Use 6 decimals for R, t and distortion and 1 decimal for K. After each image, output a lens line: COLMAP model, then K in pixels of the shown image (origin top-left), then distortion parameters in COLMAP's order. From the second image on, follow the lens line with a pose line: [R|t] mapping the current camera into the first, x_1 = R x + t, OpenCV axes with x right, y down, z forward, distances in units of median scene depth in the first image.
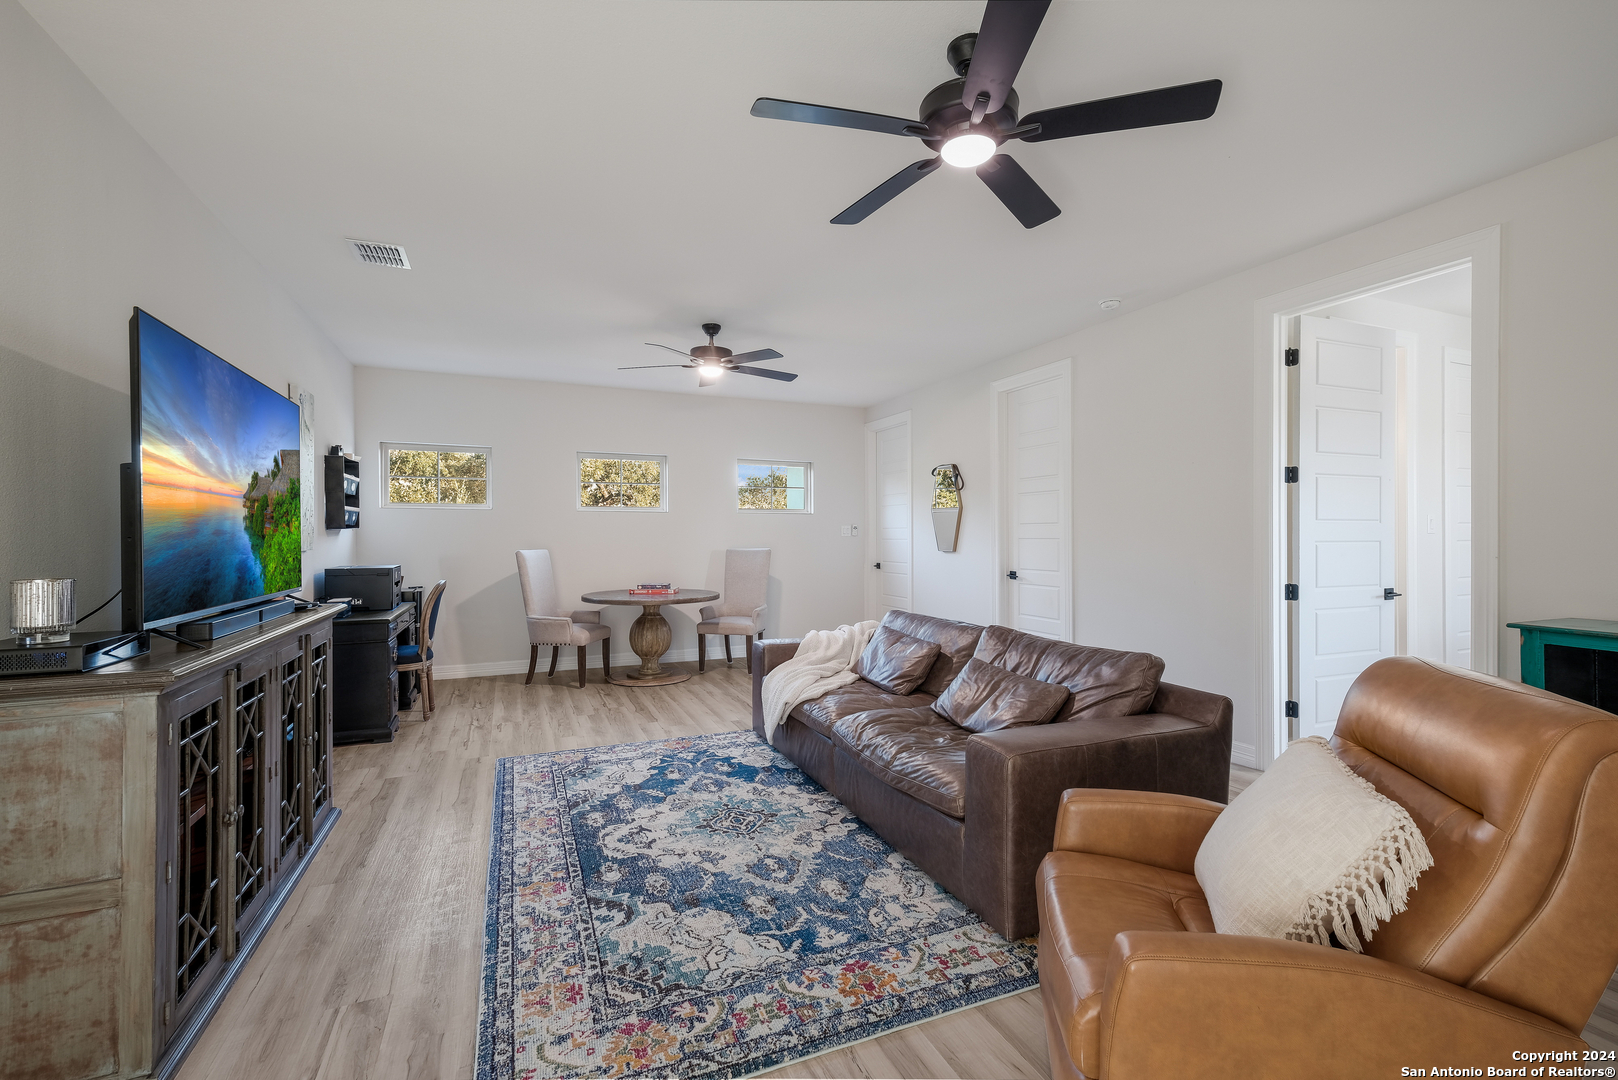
lens RADIAL K [[693.8, 0, 807.1], [0, 693.8, 537.6], [0, 0, 1]] dist [0.014425, -0.000024]
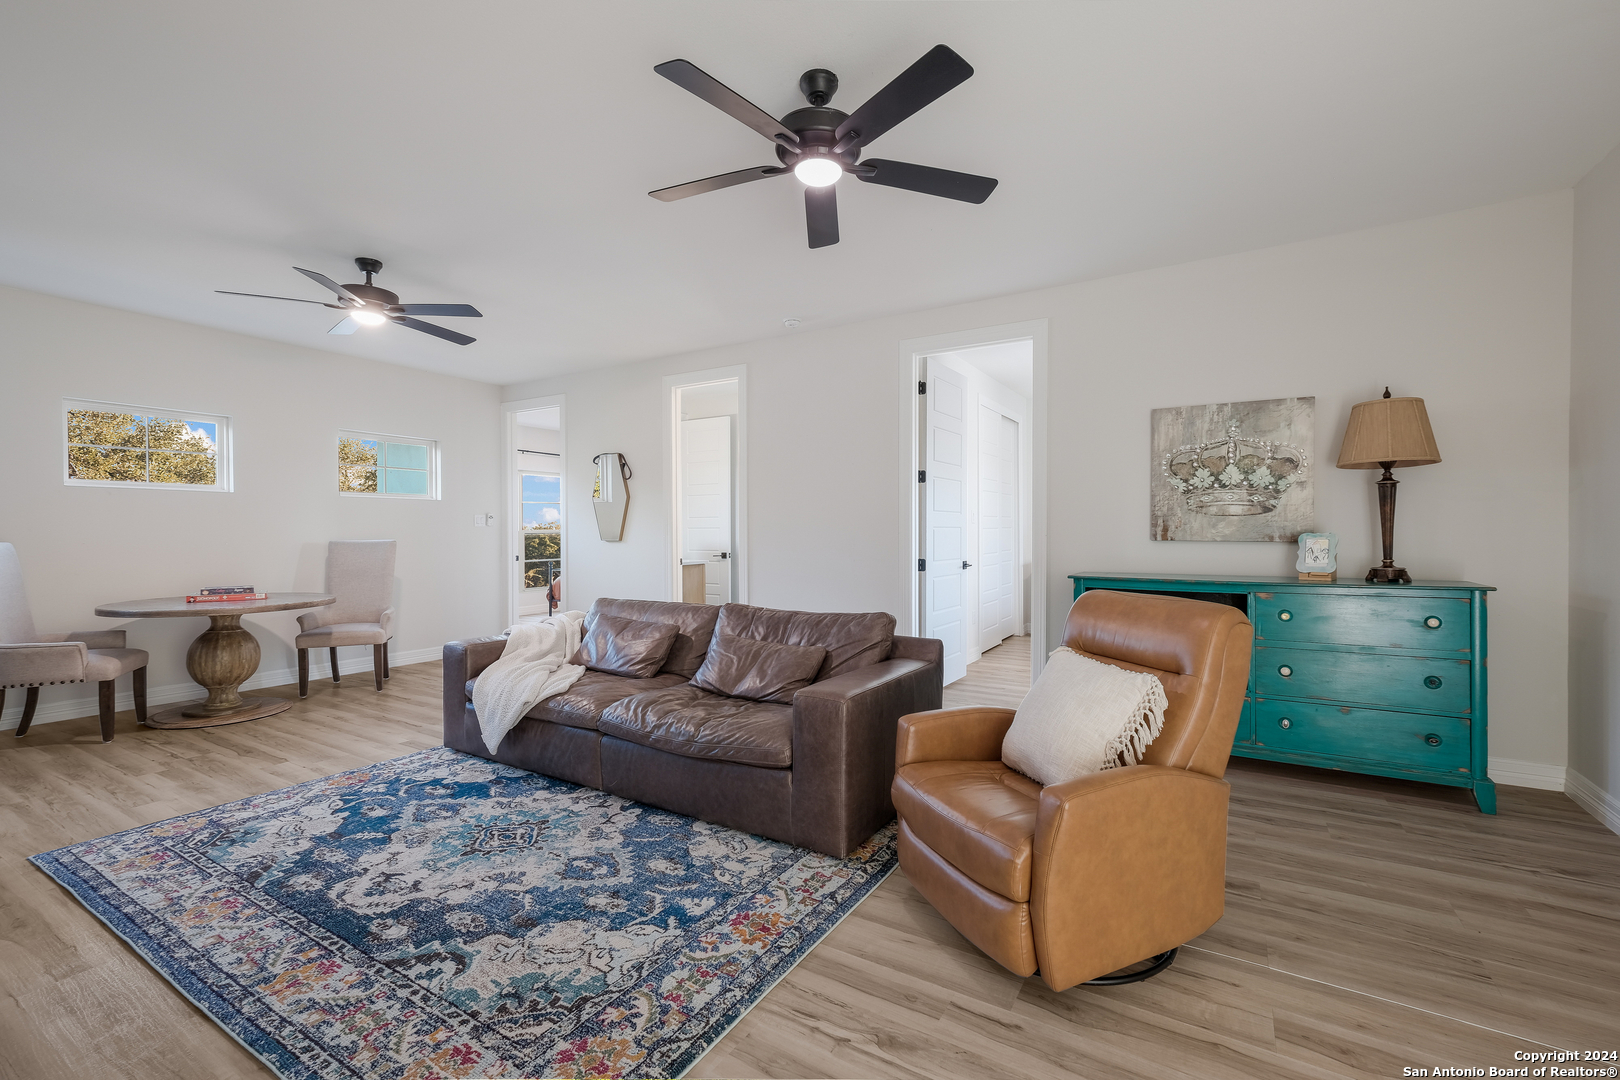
lens RADIAL K [[694.6, 0, 805.0], [0, 694.6, 538.3], [0, 0, 1]] dist [0.014425, -0.000024]
pose [[0.817657, -0.004786, 0.575685, -0.353453], [0.002004, 0.999983, 0.005468, 0.027492], [-0.575702, -0.003317, 0.817653, 0.066865]]
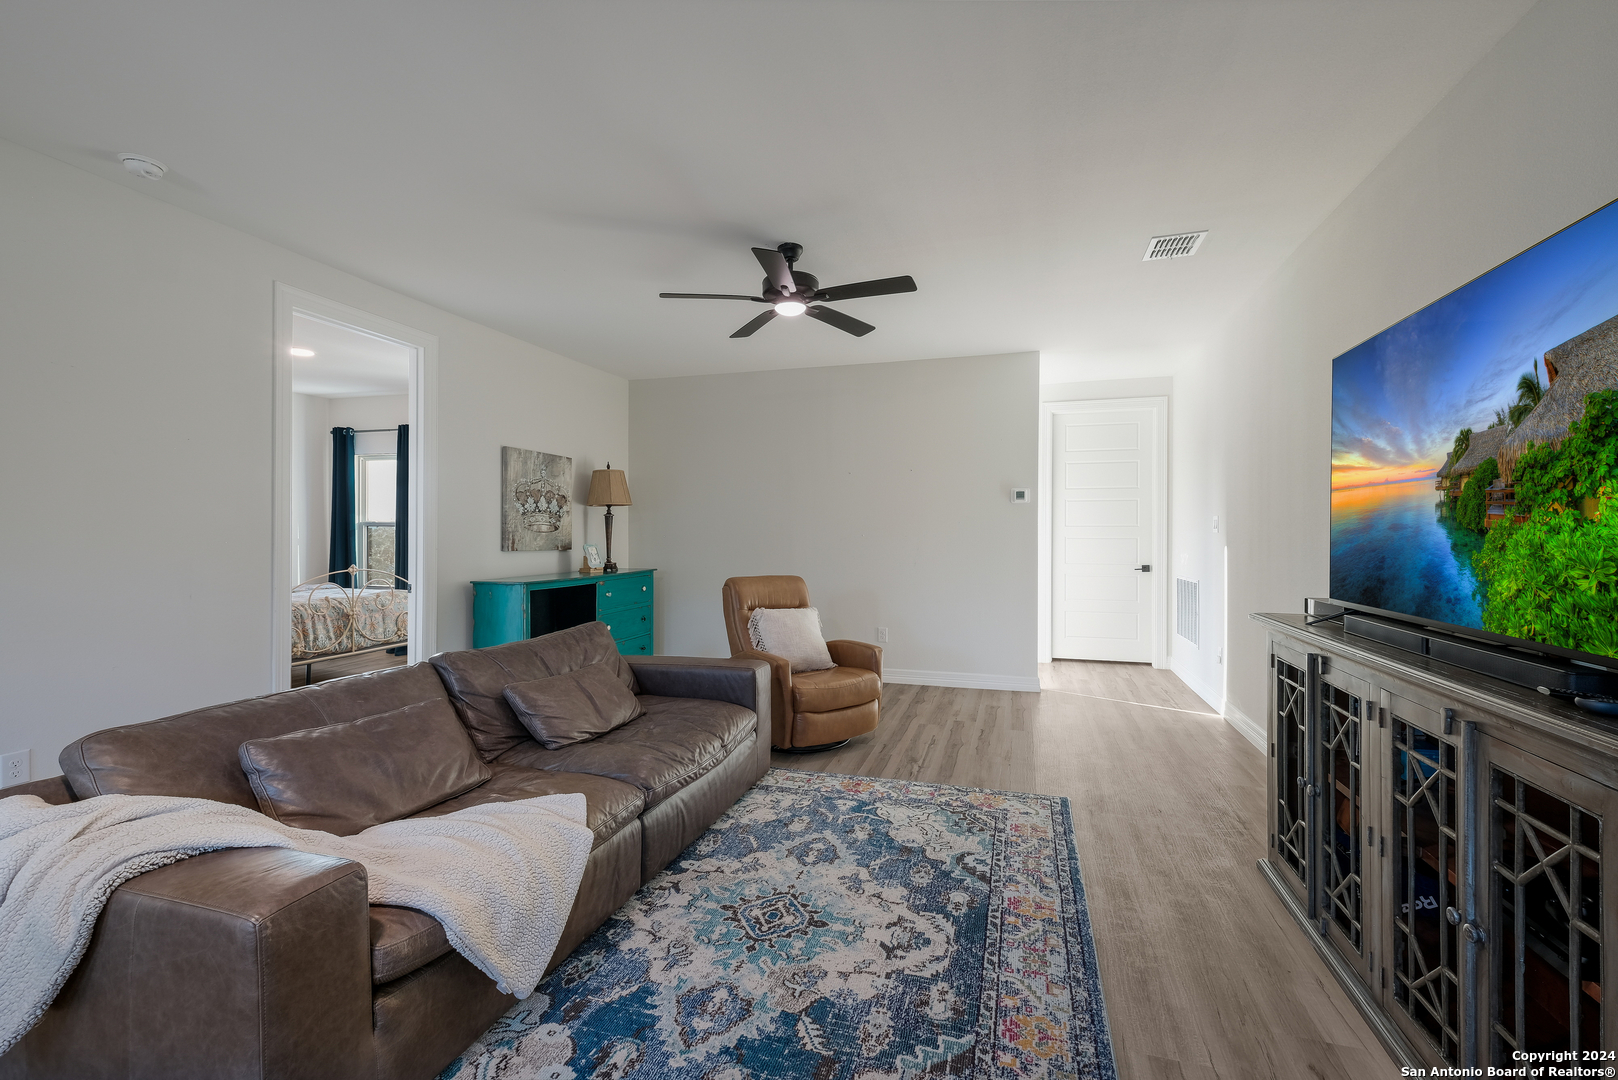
lens RADIAL K [[693.8, 0, 812.2], [0, 693.8, 532.3], [0, 0, 1]] dist [0.014425, -0.000024]
pose [[-0.767162, 0.004628, 0.641437, -0.723144], [0.005204, 0.999986, -0.000992, -0.003221], [-0.641433, 0.002577, -0.767175, 1.822541]]
